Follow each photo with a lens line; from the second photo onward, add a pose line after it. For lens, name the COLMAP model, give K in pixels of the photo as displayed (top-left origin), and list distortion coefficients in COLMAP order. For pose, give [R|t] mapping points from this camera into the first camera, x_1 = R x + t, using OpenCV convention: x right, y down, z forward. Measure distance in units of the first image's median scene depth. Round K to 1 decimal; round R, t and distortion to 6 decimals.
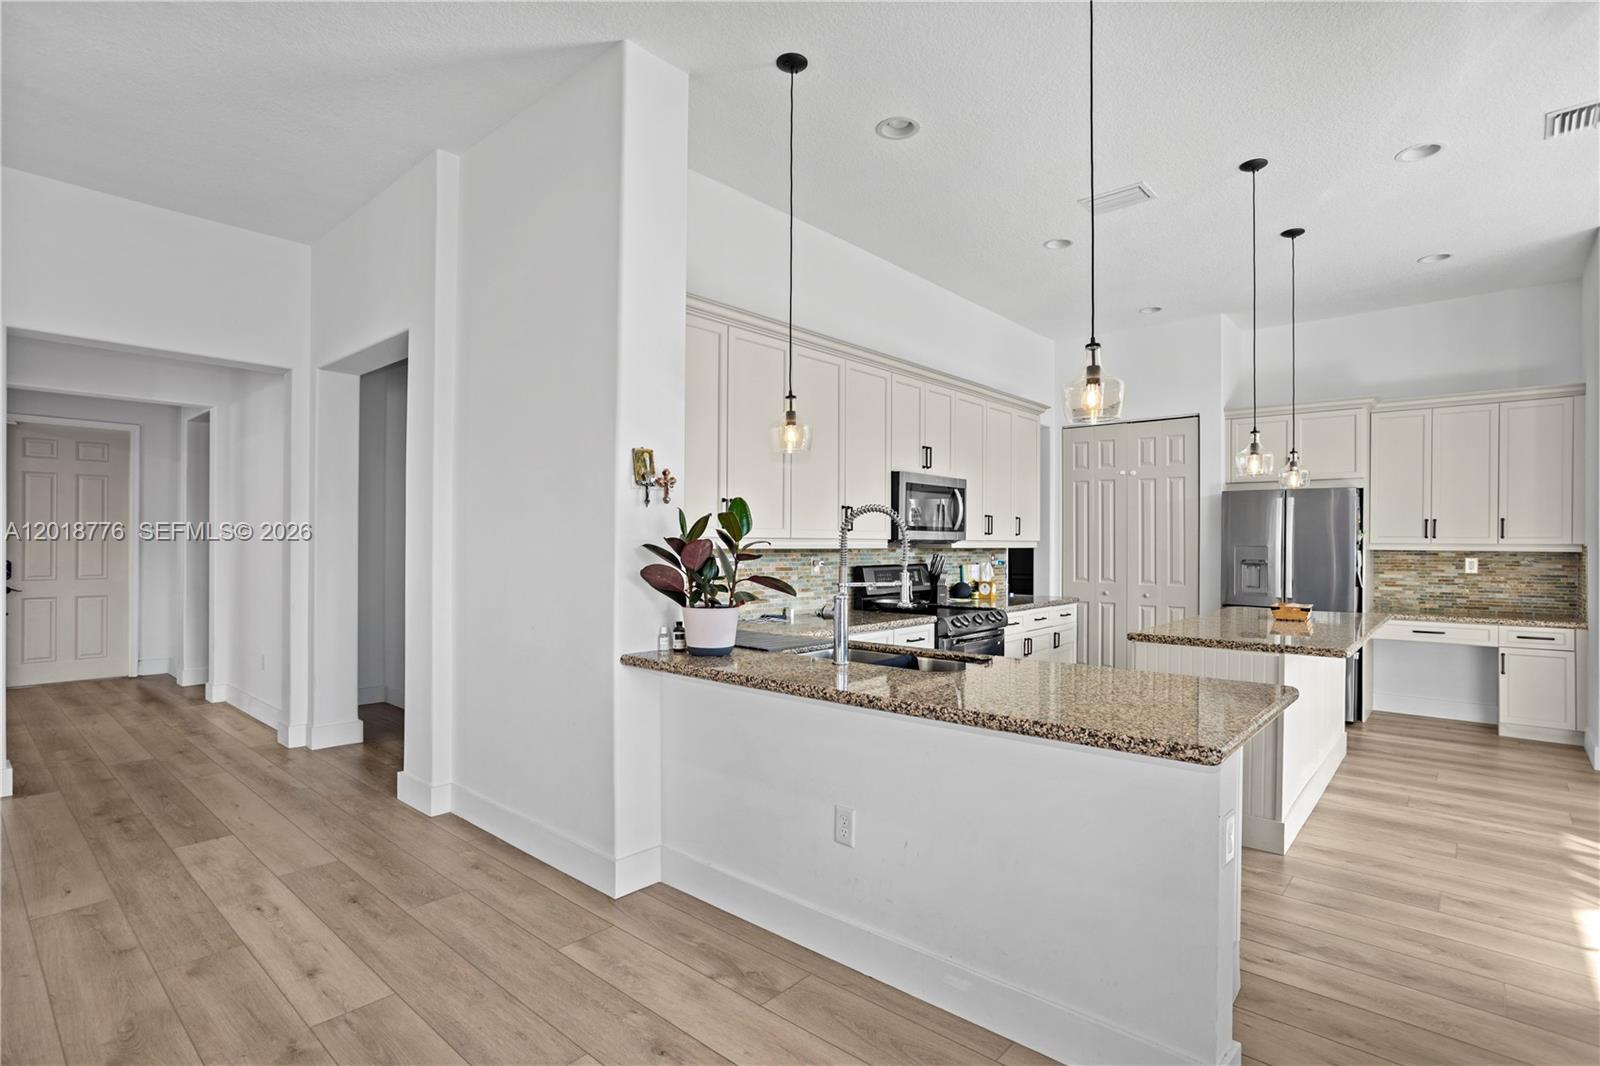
lens RADIAL K [[785.3, 0, 801.3], [0, 785.3, 545.4], [0, 0, 1]] dist [-0.042011, 0.025437]
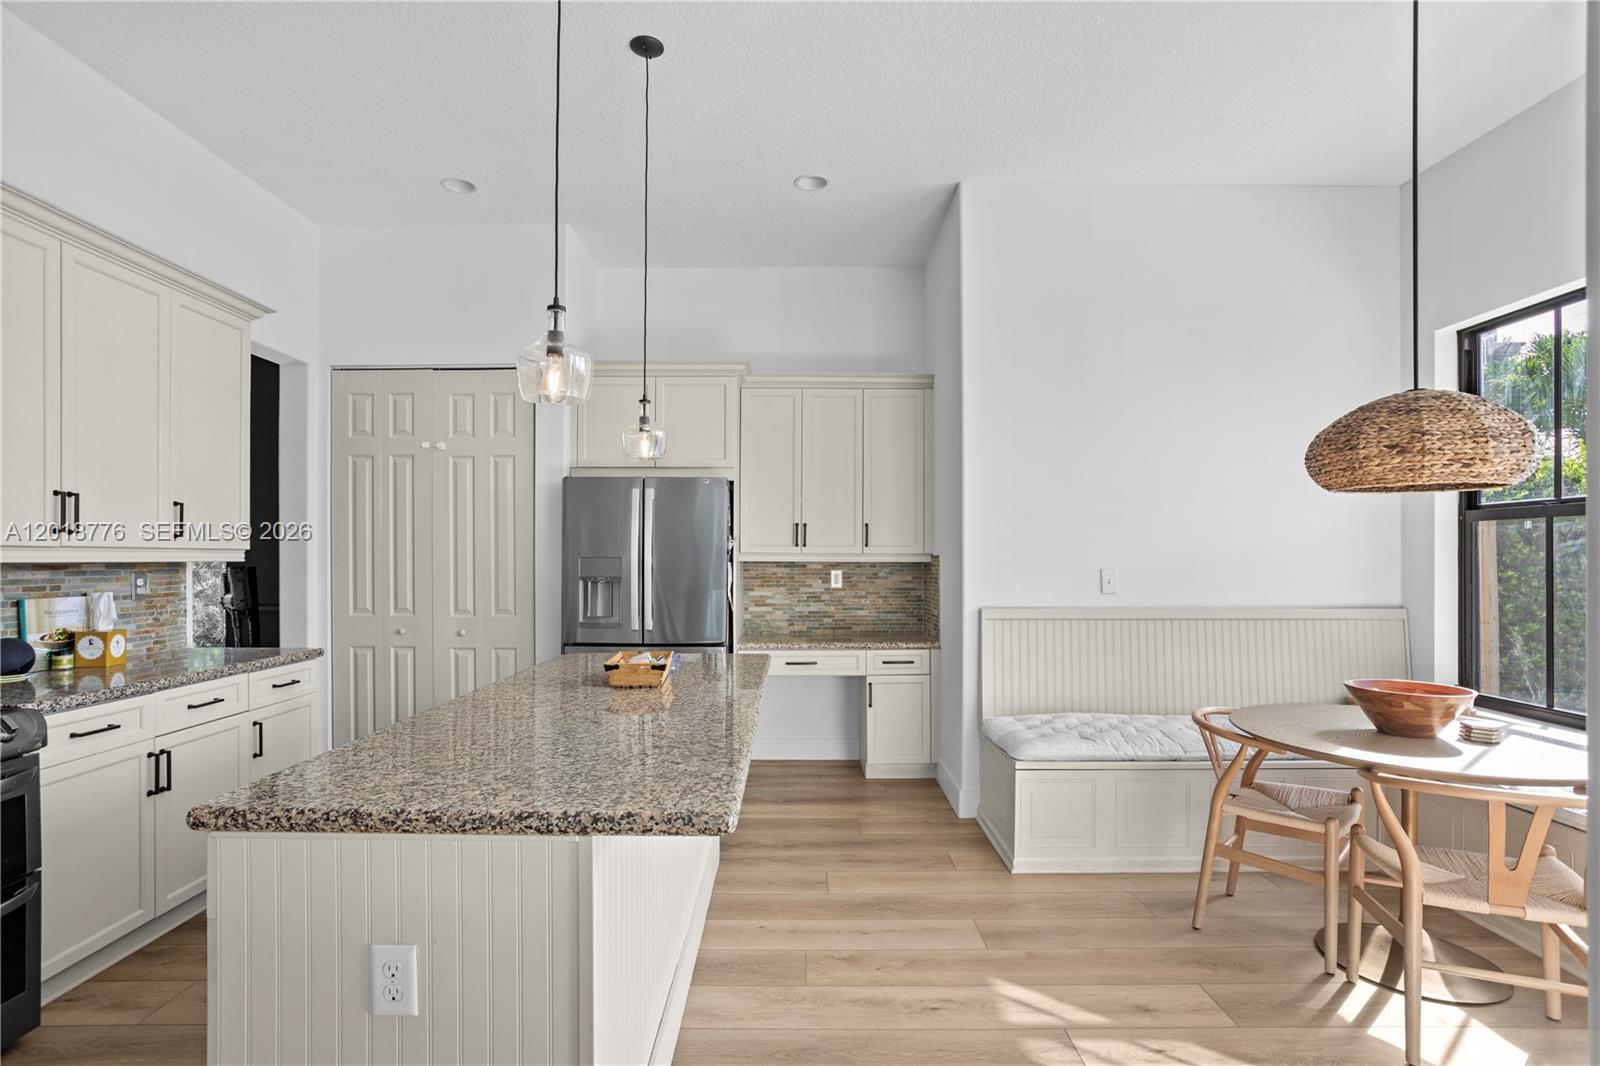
lens RADIAL K [[790.4, 0, 798.9], [0, 790.4, 540.1], [0, 0, 1]] dist [-0.049072, 0.026527]
pose [[0.748676, 0.011250, 0.662840, 0.257575], [0.005923, 0.999703, -0.023658, 0.003603], [-0.662909, 0.021638, 0.748387, 0.373460]]
